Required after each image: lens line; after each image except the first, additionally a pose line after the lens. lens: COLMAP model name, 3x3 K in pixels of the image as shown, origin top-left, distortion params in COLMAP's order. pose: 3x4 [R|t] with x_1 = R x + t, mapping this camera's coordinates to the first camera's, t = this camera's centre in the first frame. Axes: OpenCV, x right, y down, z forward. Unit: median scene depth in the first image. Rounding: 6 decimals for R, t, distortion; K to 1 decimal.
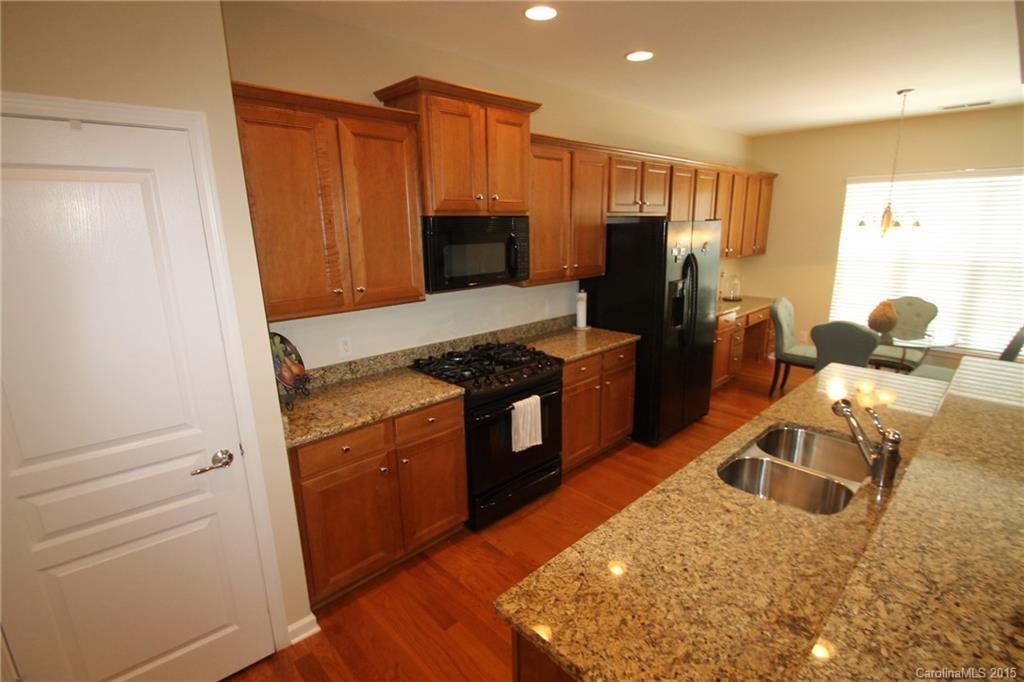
lens RADIAL K [[488.0, 0, 529.7], [0, 488.0, 341.7], [0, 0, 1]] dist [0.000658, 0.000117]
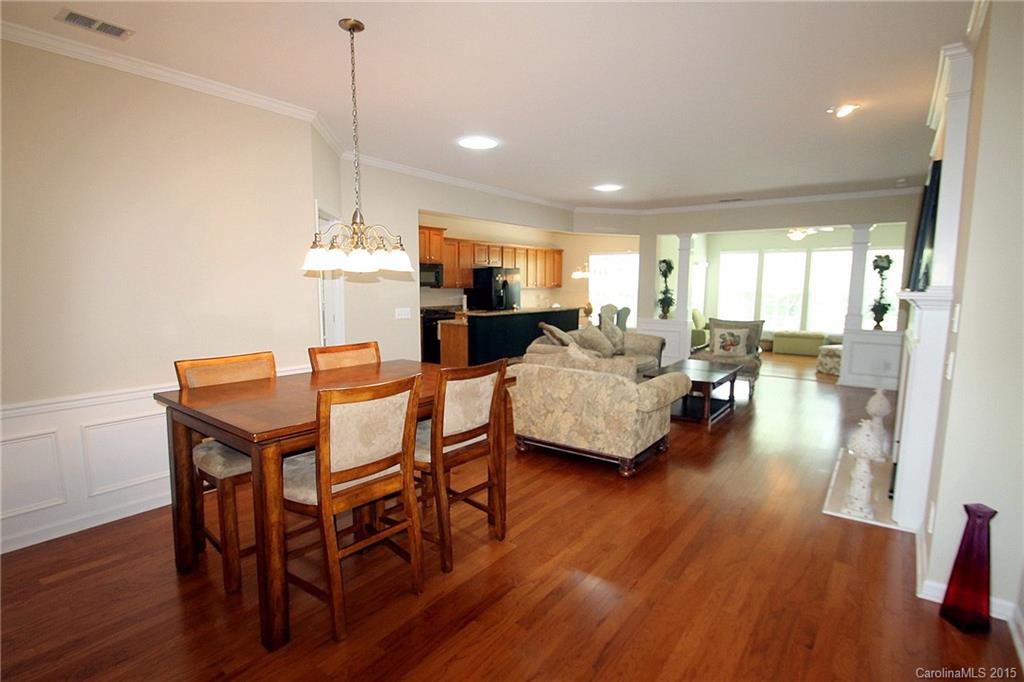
lens RADIAL K [[488.0, 0, 529.7], [0, 488.0, 341.7], [0, 0, 1]] dist [0.000658, 0.000117]
pose [[0.986327, 0.002826, 0.164774, 0.027508], [0.015181, 0.994043, -0.107923, 0.481718], [-0.164097, 0.108949, 0.980409, -1.735045]]
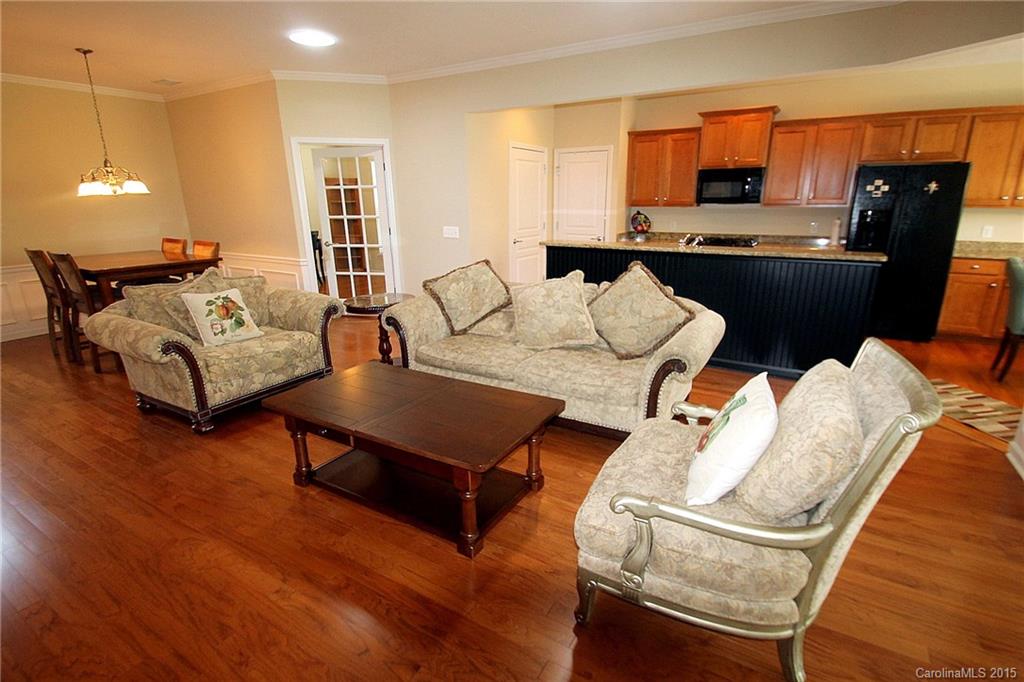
lens RADIAL K [[488.0, 0, 529.7], [0, 488.0, 341.7], [0, 0, 1]] dist [0.000658, 0.000117]
pose [[0.277644, 0.285644, -0.917235, 1.507493], [-0.217147, 0.948723, 0.229721, 0.126037], [0.935821, 0.135394, 0.325434, -0.319011]]
